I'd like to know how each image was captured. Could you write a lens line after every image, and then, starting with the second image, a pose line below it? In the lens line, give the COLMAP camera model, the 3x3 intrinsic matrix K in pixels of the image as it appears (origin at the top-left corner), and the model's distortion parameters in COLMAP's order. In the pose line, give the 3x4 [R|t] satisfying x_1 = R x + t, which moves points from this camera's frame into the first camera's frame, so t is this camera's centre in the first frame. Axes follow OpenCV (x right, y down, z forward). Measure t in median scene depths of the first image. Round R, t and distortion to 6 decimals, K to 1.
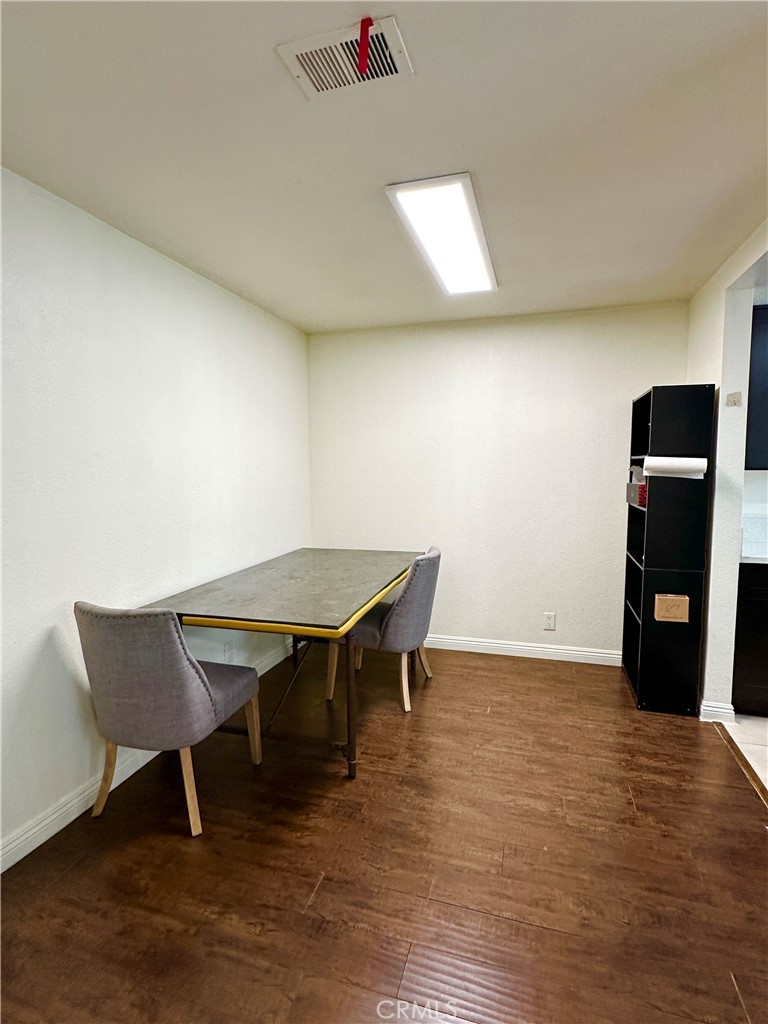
lens RADIAL K [[514.7, 0, 383.2], [0, 514.7, 519.1], [0, 0, 1]] dist [-0.001237, 0.001085]
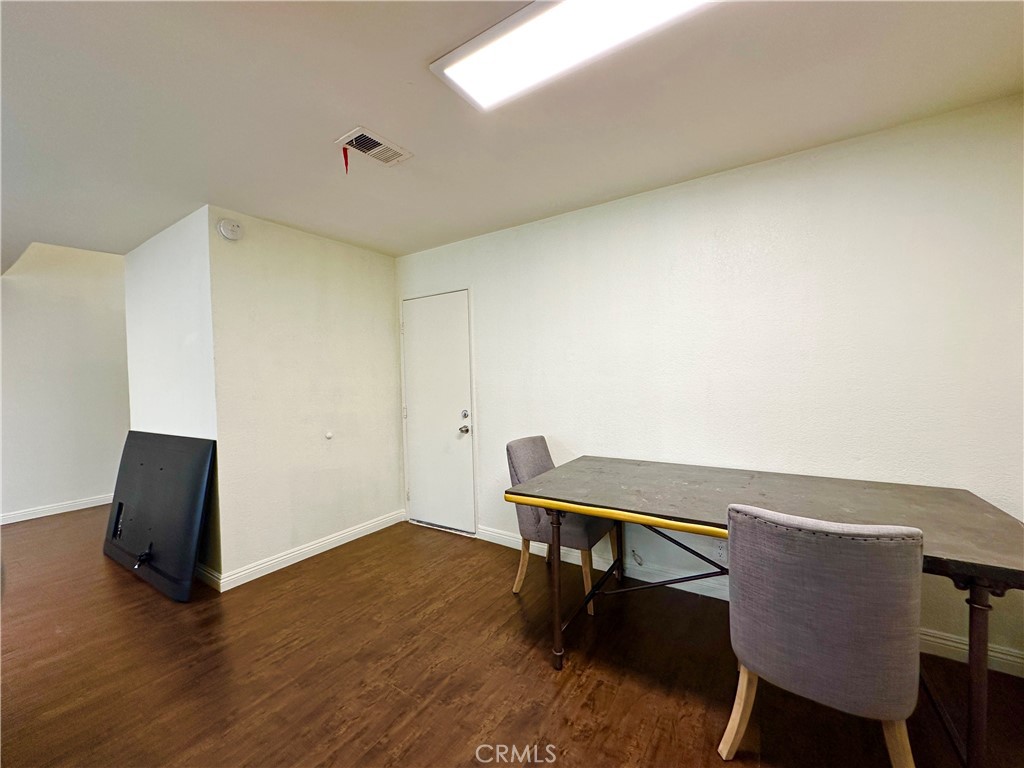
lens RADIAL K [[410.4, 0, 509.4], [0, 410.4, 385.3], [0, 0, 1]] dist [-0.002500, -0.000067]
pose [[-0.279766, 0.038269, -0.959305, 0.614301], [-0.083886, 0.994409, 0.064133, -0.071835], [0.956397, 0.098414, -0.274991, 0.943439]]
